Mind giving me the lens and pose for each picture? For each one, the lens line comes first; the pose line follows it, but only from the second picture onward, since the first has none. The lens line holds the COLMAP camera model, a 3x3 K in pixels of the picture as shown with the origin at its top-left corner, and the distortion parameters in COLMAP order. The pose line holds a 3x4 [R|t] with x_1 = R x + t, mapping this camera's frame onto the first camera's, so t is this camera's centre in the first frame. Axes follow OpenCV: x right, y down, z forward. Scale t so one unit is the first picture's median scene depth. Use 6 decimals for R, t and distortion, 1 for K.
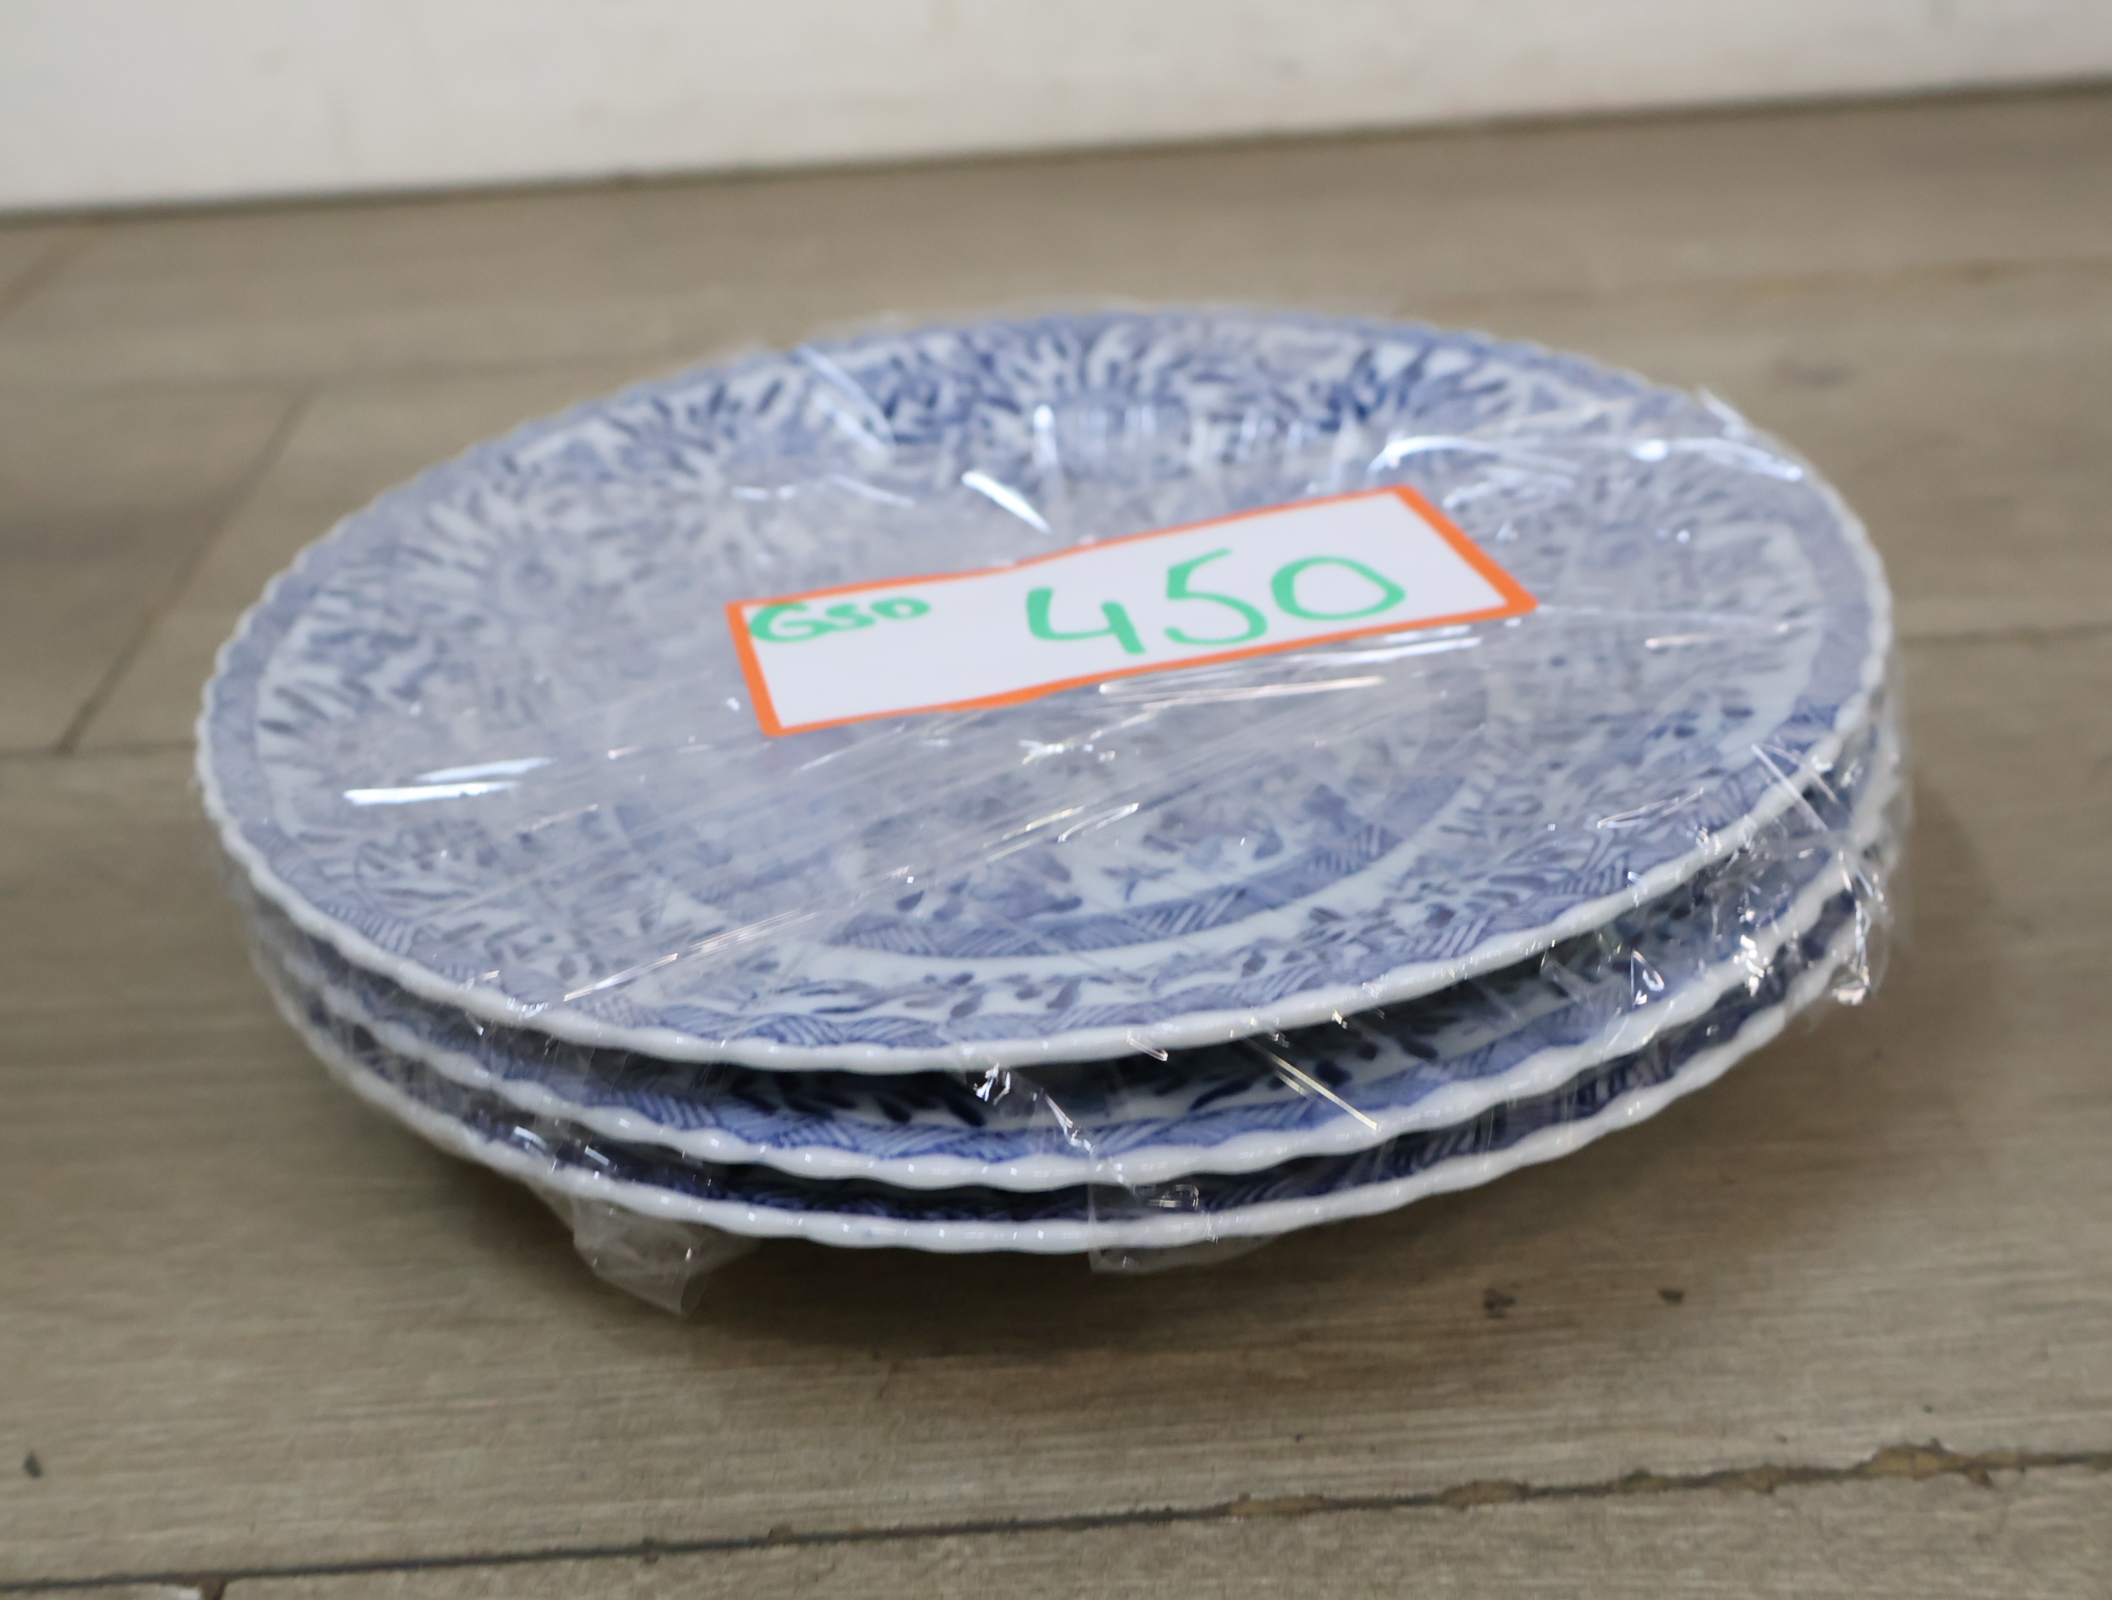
lens RADIAL K [[2362.4, 0, 1050.8], [0, 2362.4, 809.2], [0, 0, 1]] dist [0.011698, -0.008292]
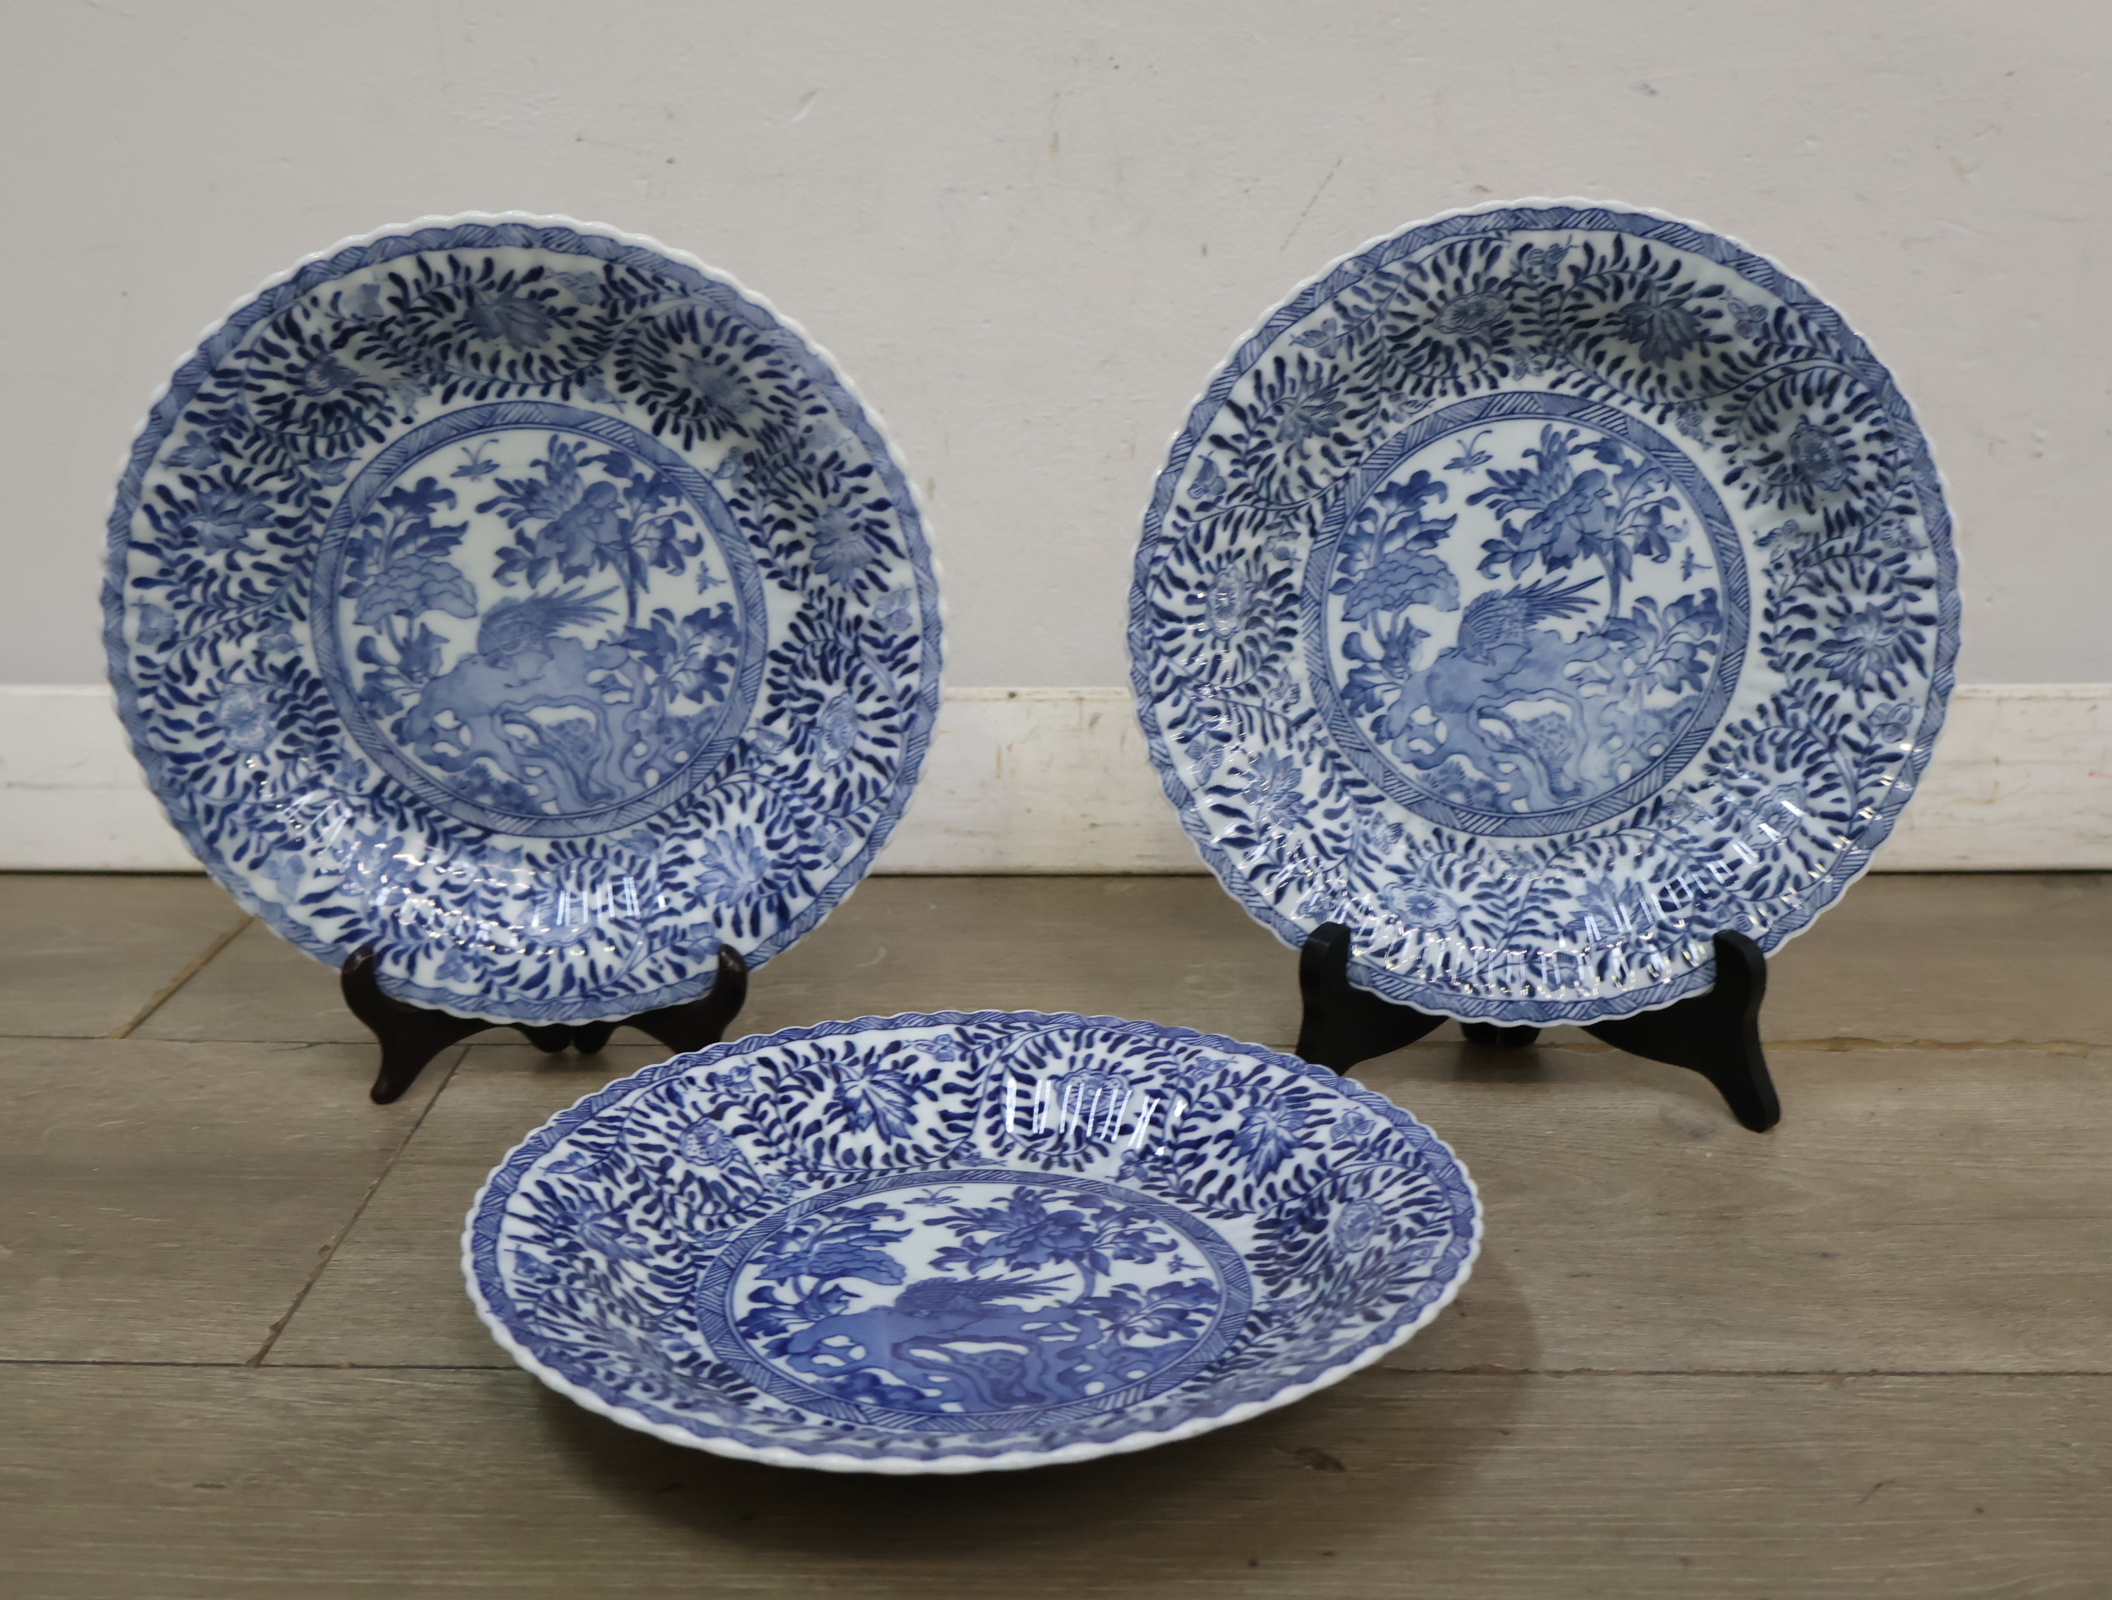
lens RADIAL K [[2367.5, 0, 1050.3], [0, 2367.5, 801.4], [0, 0, 1]] dist [0.009426, 0.010336]
pose [[-0.071032, -0.994738, -0.073823, 0.019321], [0.566816, -0.101153, 0.817611, -1.903792], [-0.820777, 0.016232, 0.571019, 0.213381]]
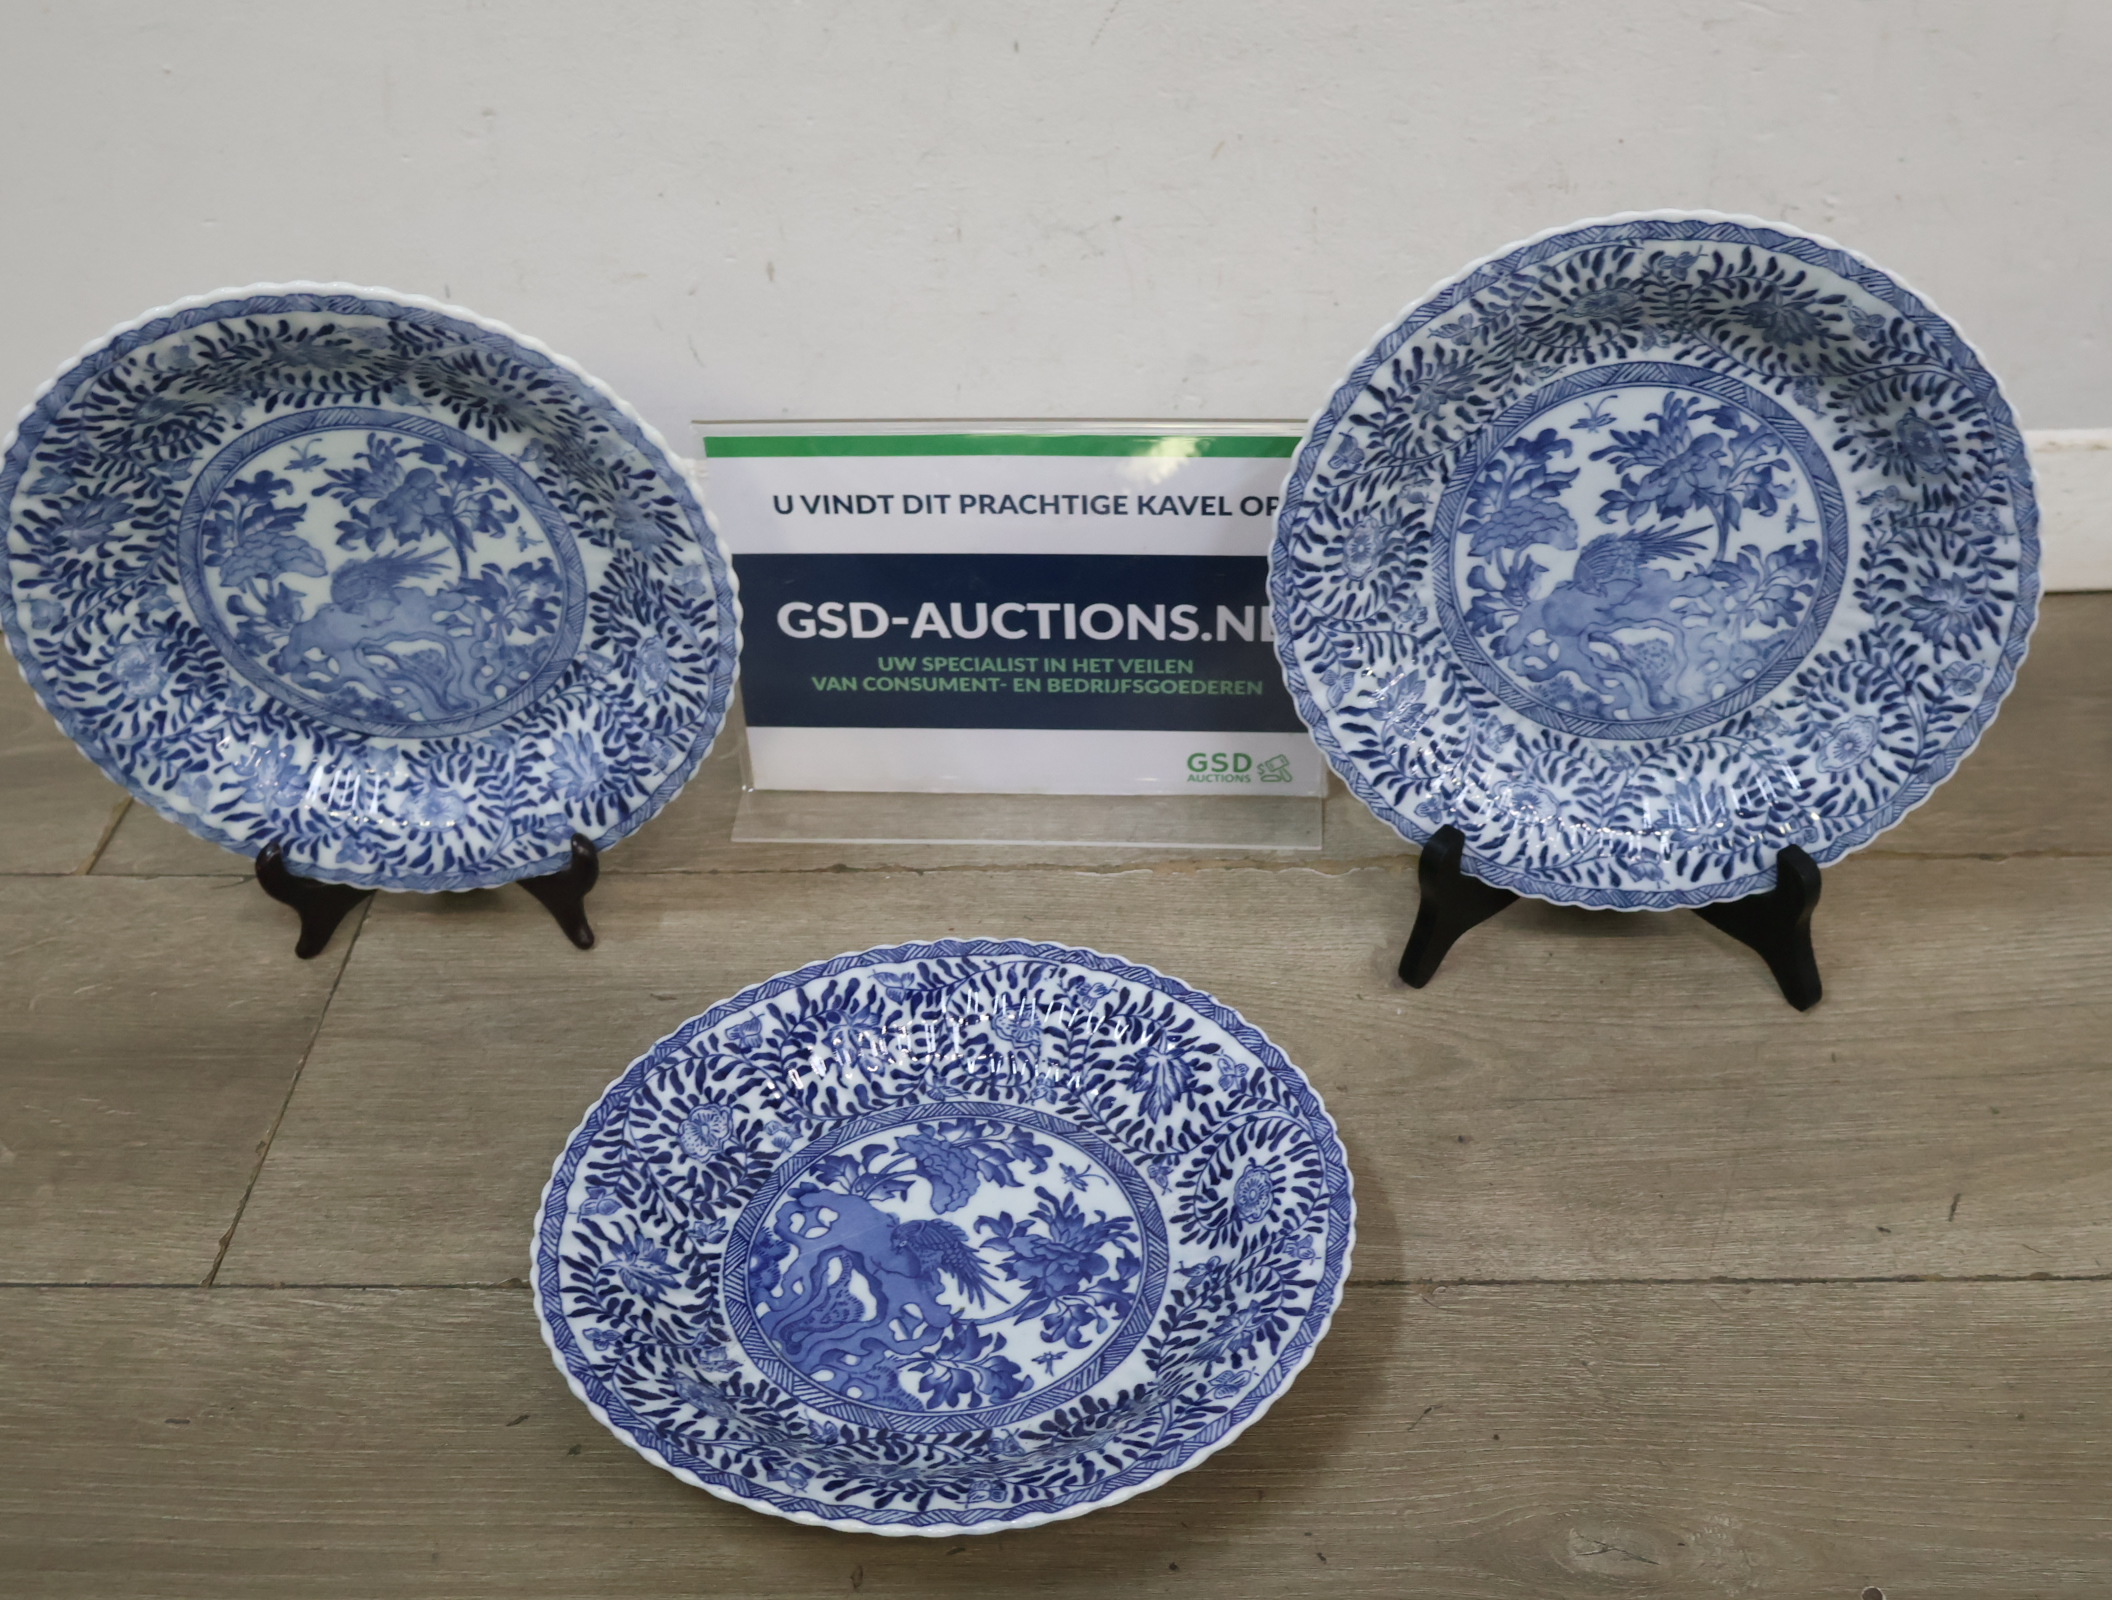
lens RADIAL K [[2362.4, 0, 1050.8], [0, 2362.4, 809.2], [0, 0, 1]] dist [0.011698, -0.008292]
pose [[-0.084242, -0.913117, -0.398900, 0.697627], [0.631338, -0.358629, 0.687603, -1.951534], [-0.770918, -0.193916, 0.606697, 0.072832]]
